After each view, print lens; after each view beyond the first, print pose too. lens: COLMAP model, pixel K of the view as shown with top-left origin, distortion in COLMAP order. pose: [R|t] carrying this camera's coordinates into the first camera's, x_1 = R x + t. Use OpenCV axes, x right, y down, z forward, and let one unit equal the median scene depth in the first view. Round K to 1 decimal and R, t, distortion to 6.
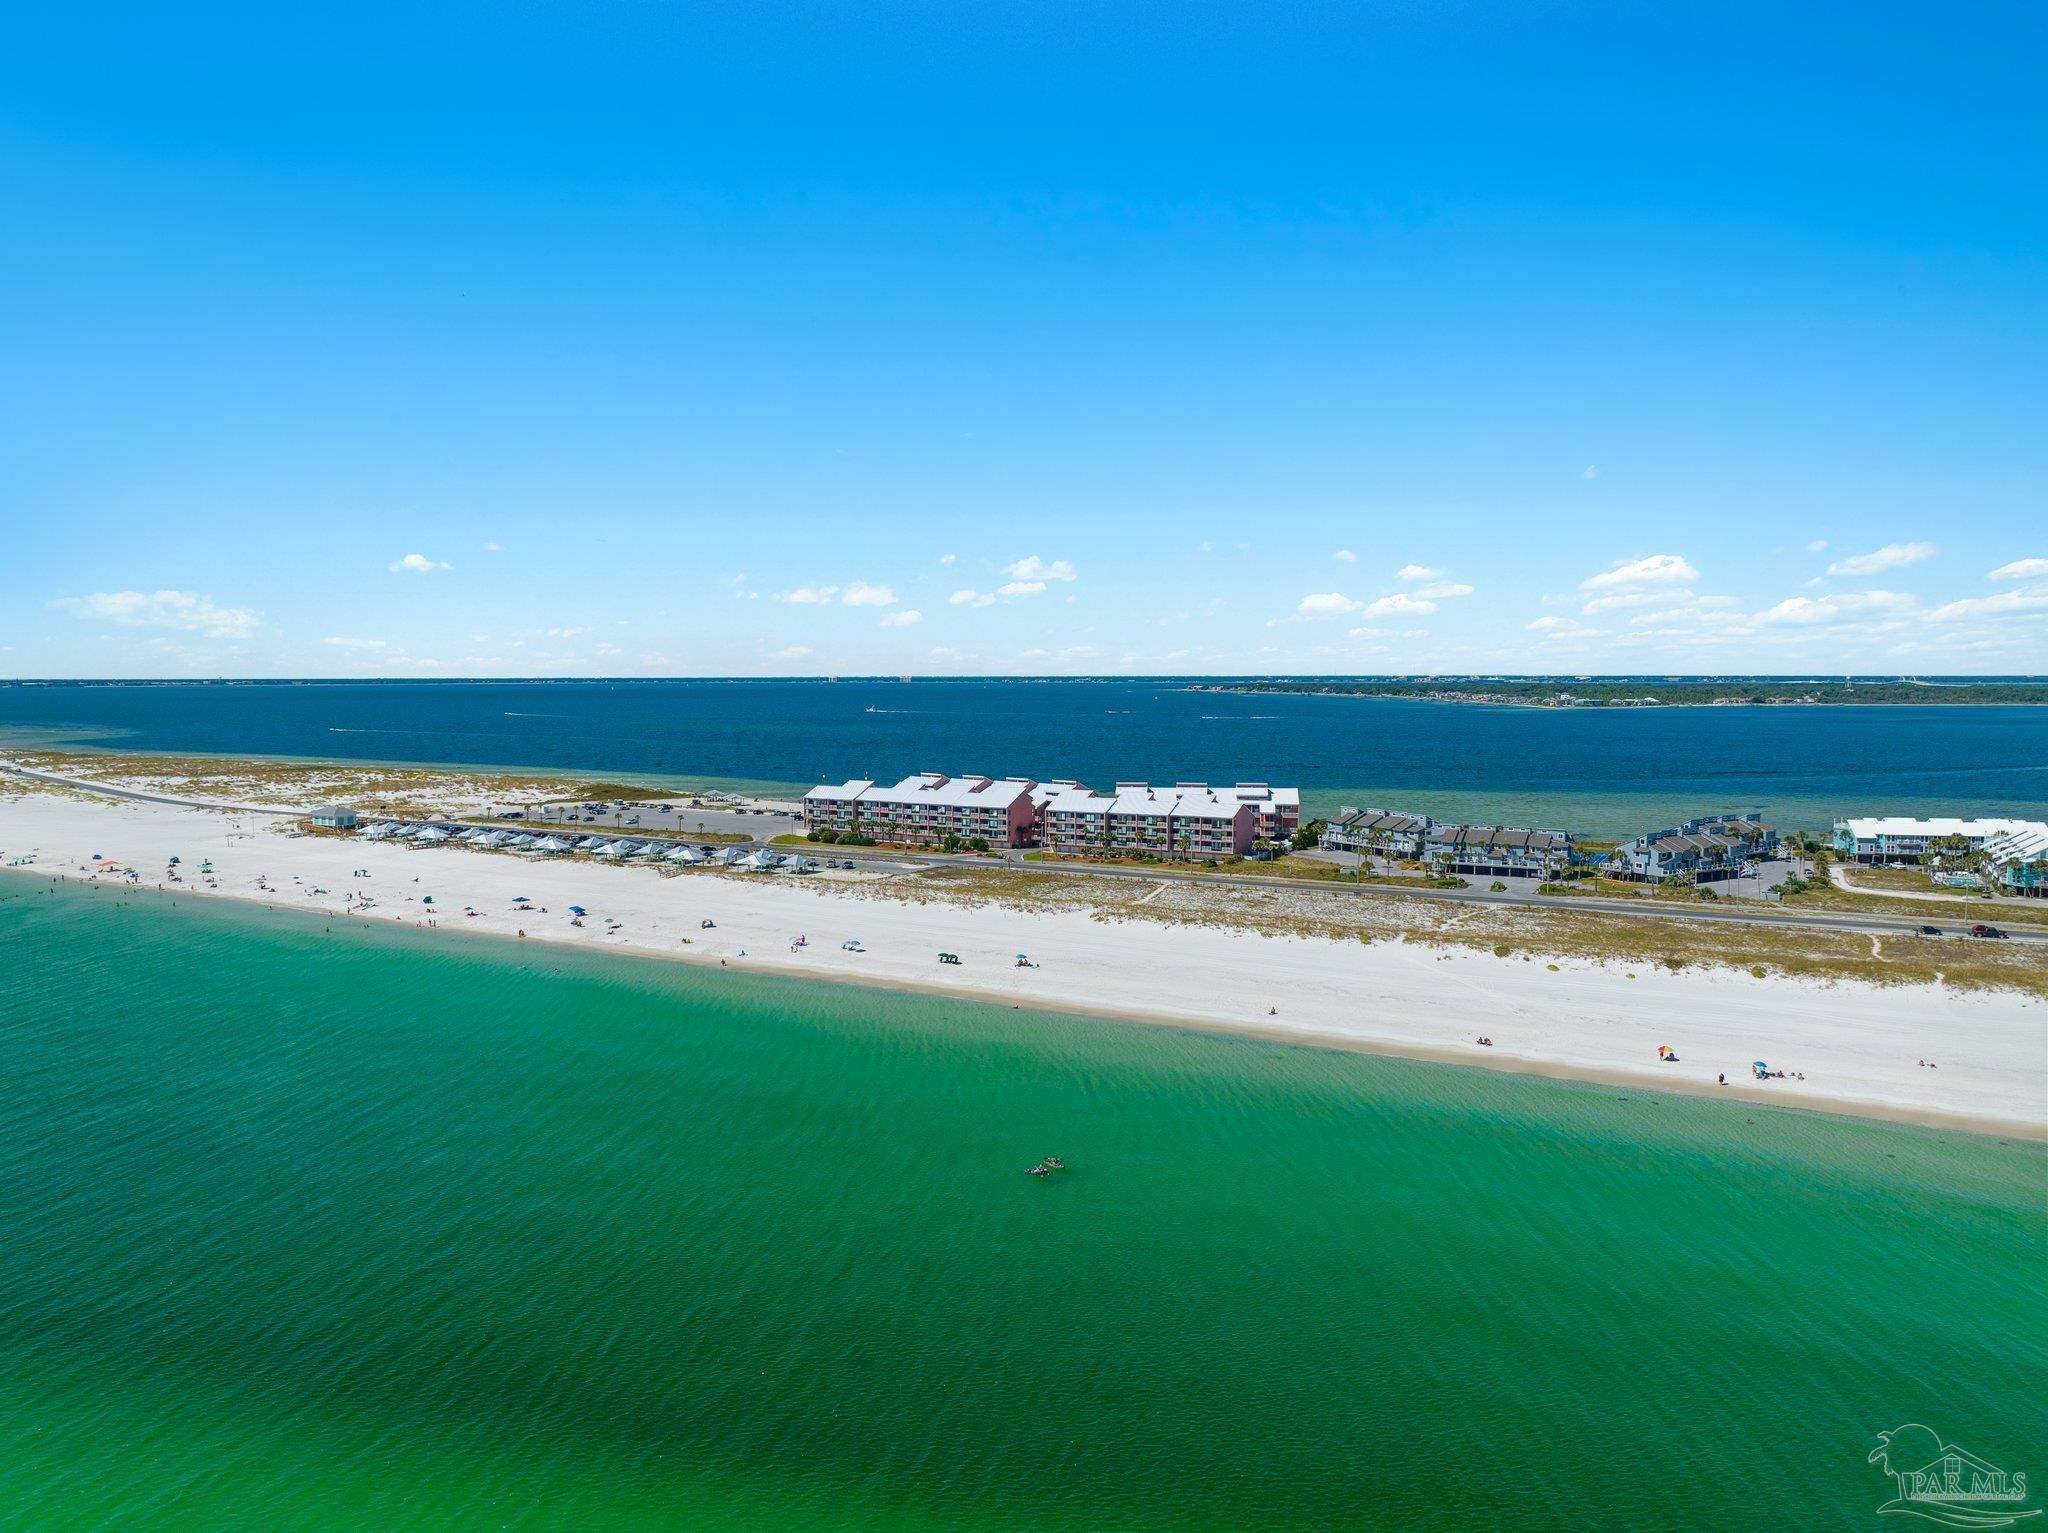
lens RADIAL K [[1430.5, 0, 1024.0], [0, 1430.5, 766.5], [0, 0, 1]] dist [-0.039007, -0.002005]
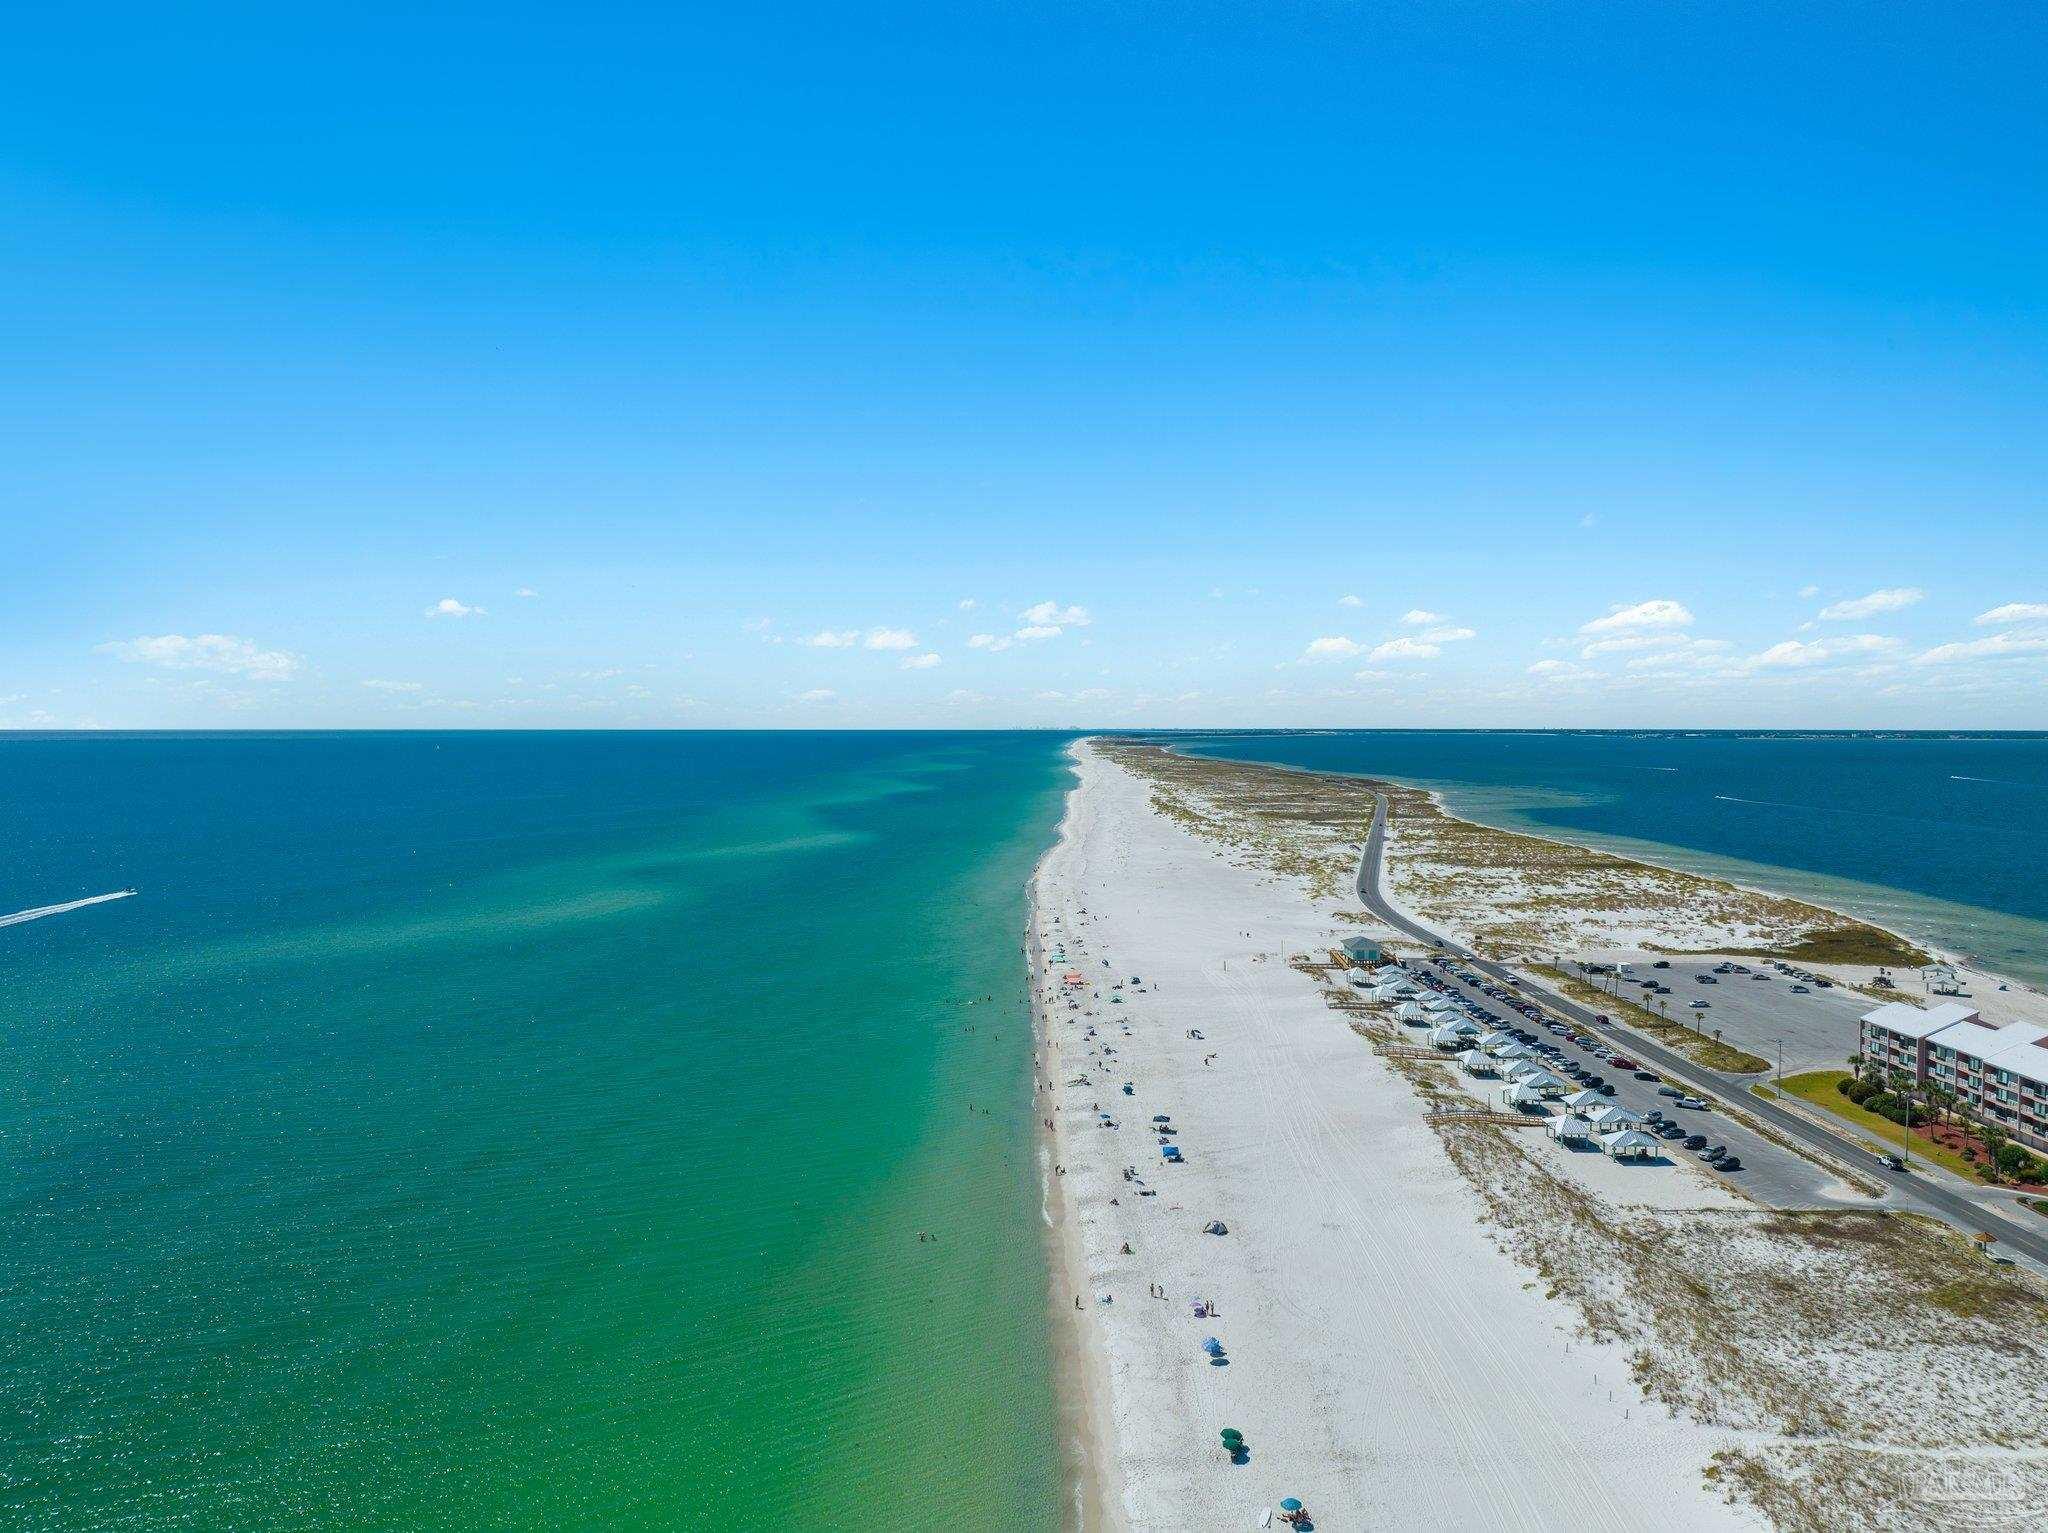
lens RADIAL K [[1449.6, 0, 1023.7], [0, 1449.6, 735.4], [0, 0, 1]] dist [-0.043831, 0.010558]
pose [[0.481742, 0.005288, -0.876297, 0.258080], [-0.054929, 0.998198, -0.024173, -0.079330], [0.874590, 0.059780, 0.481164, 0.427452]]
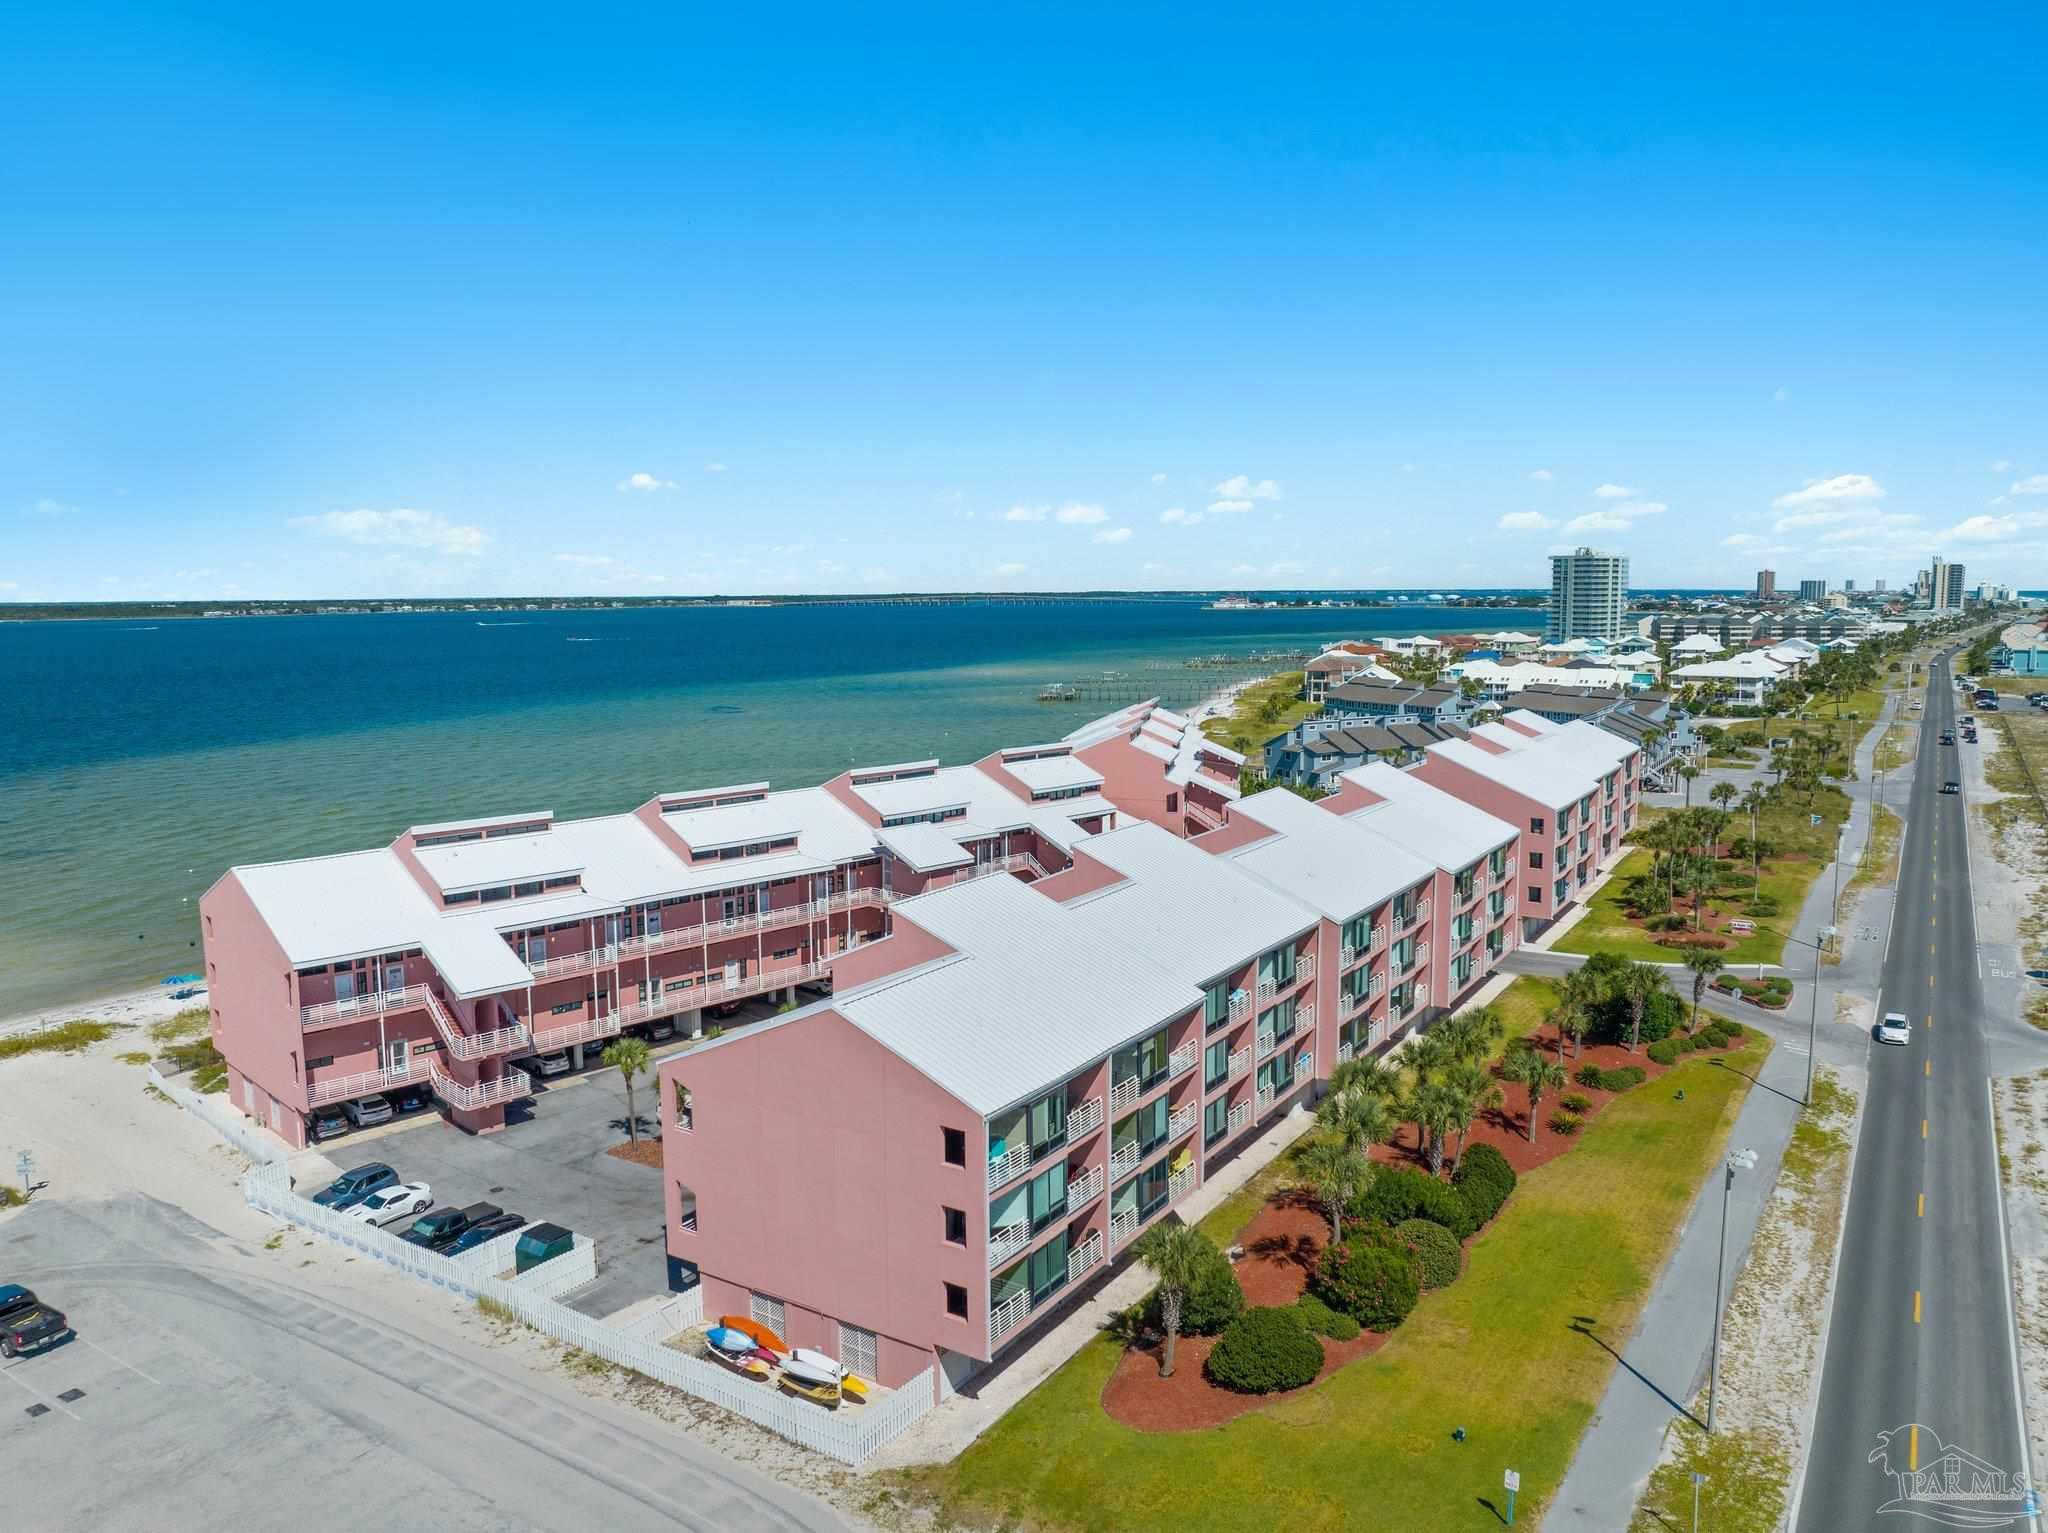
lens RADIAL K [[1430.5, 0, 1024.0], [0, 1430.5, 766.5], [0, 0, 1]] dist [-0.039007, -0.002005]
pose [[0.082337, -0.122880, 0.989000, -0.305343], [0.072443, 0.990482, 0.117033, -0.024418], [-0.993968, 0.062010, 0.090455, 1.143859]]
